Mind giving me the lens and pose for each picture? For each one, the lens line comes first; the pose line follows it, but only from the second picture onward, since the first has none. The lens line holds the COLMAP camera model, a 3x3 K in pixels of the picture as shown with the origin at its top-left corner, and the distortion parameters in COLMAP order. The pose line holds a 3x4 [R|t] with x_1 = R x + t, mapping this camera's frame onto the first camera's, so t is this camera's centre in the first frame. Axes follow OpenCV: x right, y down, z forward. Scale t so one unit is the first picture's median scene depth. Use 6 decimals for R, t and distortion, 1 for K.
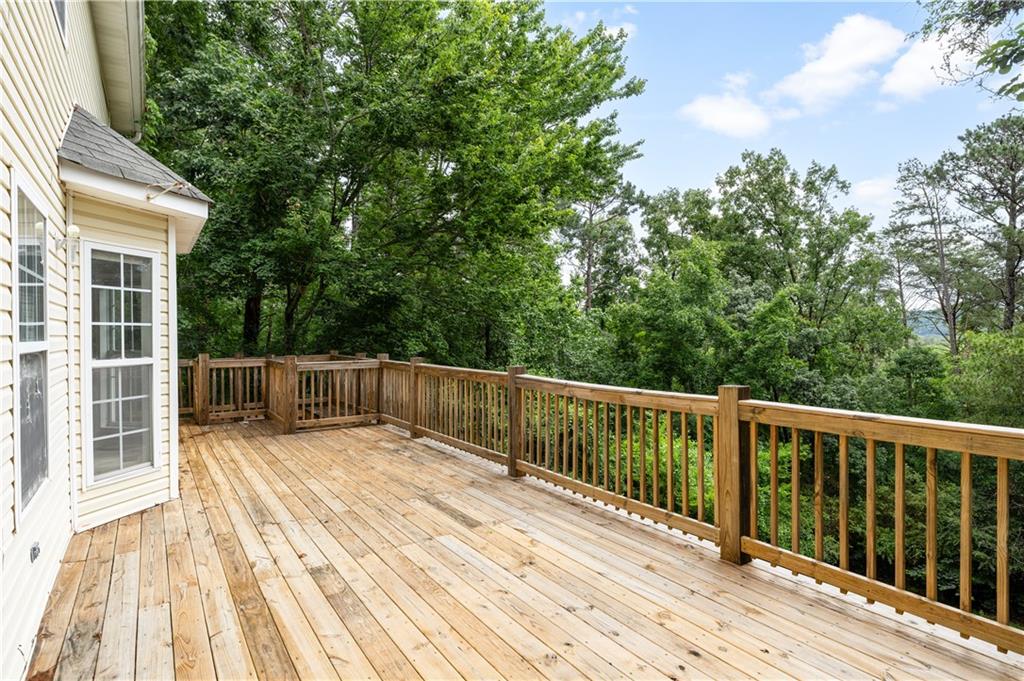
lens RADIAL K [[515.1, 0, 512.0], [0, 515.1, 340.5], [0, 0, 1]] dist [0.001687, 0.000401]
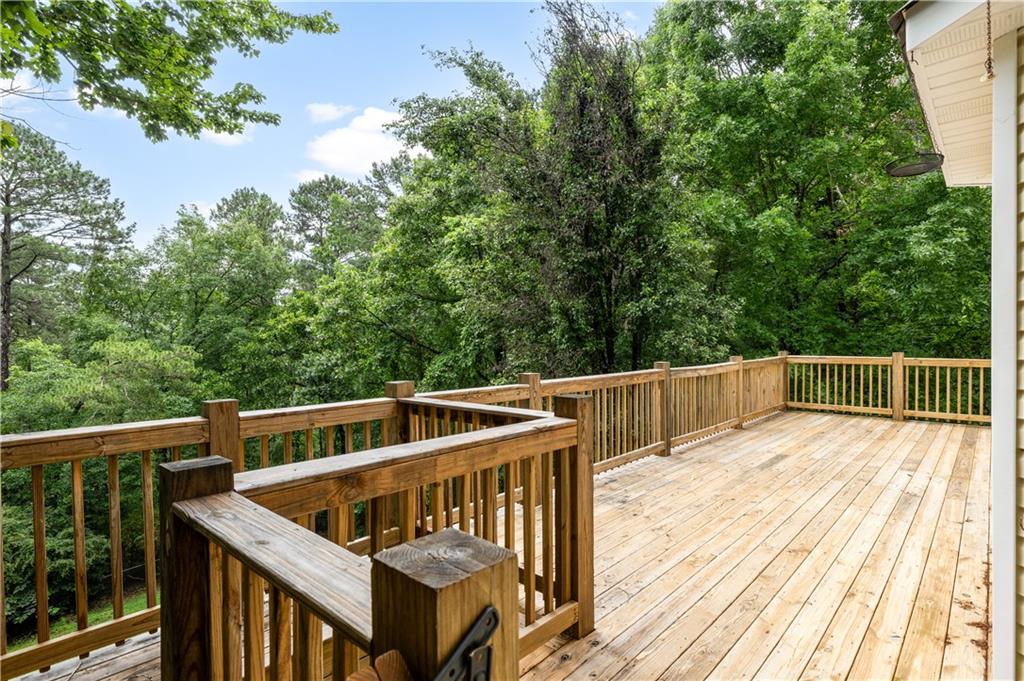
lens RADIAL K [[515.1, 0, 512.0], [0, 515.1, 340.5], [0, 0, 1]] dist [0.001687, 0.000401]
pose [[-0.200604, 0.009979, 0.979622, -1.107522], [0.029743, 0.999549, -0.004092, -0.003255], [-0.979221, 0.028316, -0.200810, 1.630456]]
